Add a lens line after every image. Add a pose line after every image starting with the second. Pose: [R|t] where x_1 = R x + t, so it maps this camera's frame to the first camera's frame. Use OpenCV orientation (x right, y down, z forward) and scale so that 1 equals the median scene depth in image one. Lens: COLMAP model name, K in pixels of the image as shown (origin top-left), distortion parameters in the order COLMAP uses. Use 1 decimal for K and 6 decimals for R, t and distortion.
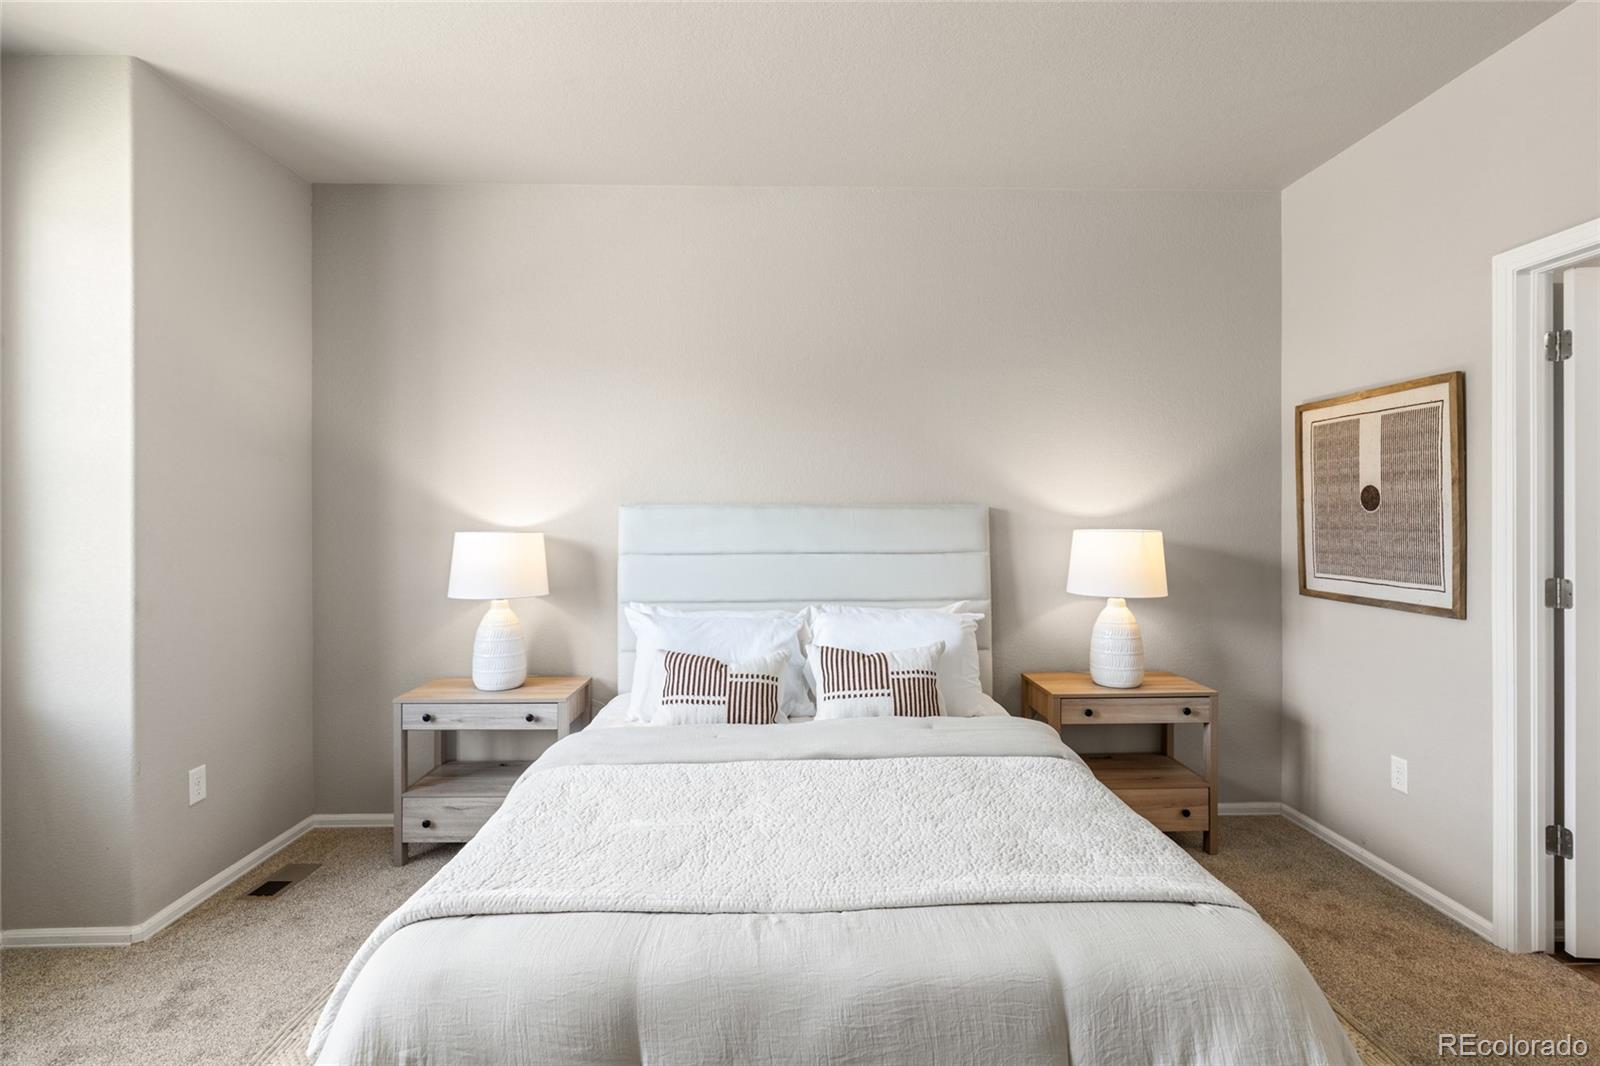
lens RADIAL K [[793.6, 0, 795.6], [0, 793.6, 516.8], [0, 0, 1]] dist [-0.001778, -0.000948]
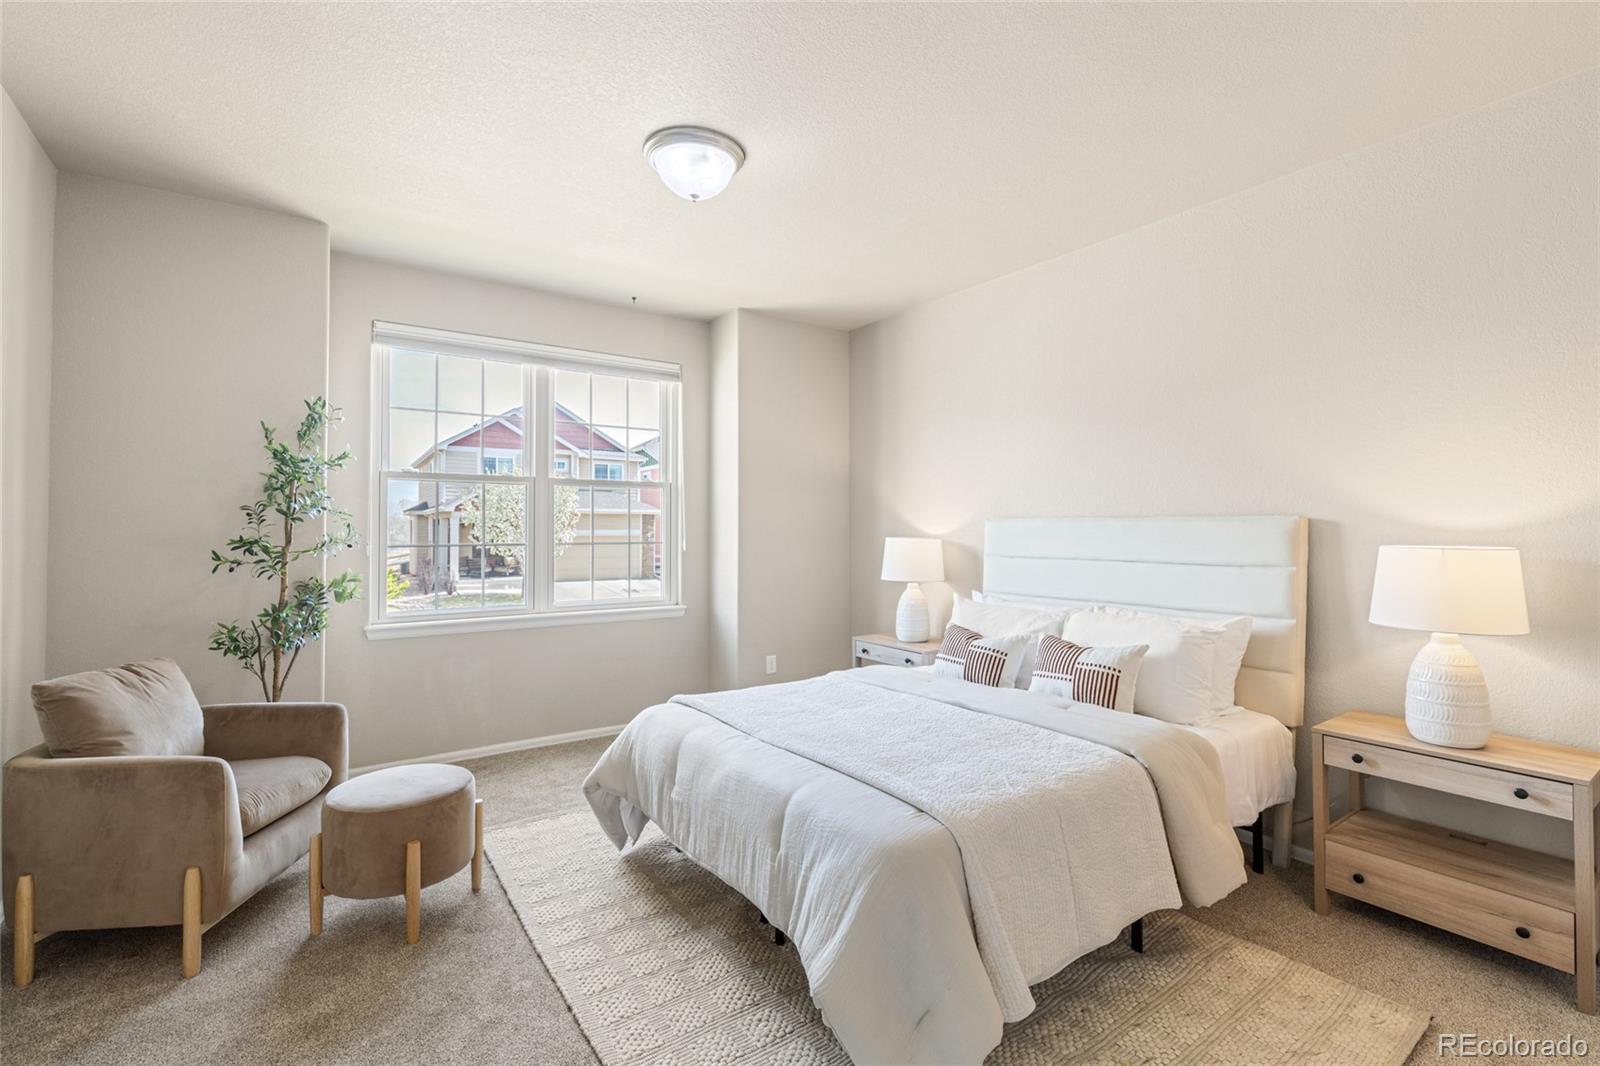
lens RADIAL K [[728.7, 0, 798.8], [0, 728.7, 524.6], [0, 0, 1]] dist [0.002820, -0.000275]
pose [[0.544574, -0.002524, -0.838709, 0.692754], [-0.003424, 0.999980, -0.005233, 0.001417], [0.838706, 0.005722, 0.544555, 0.066356]]
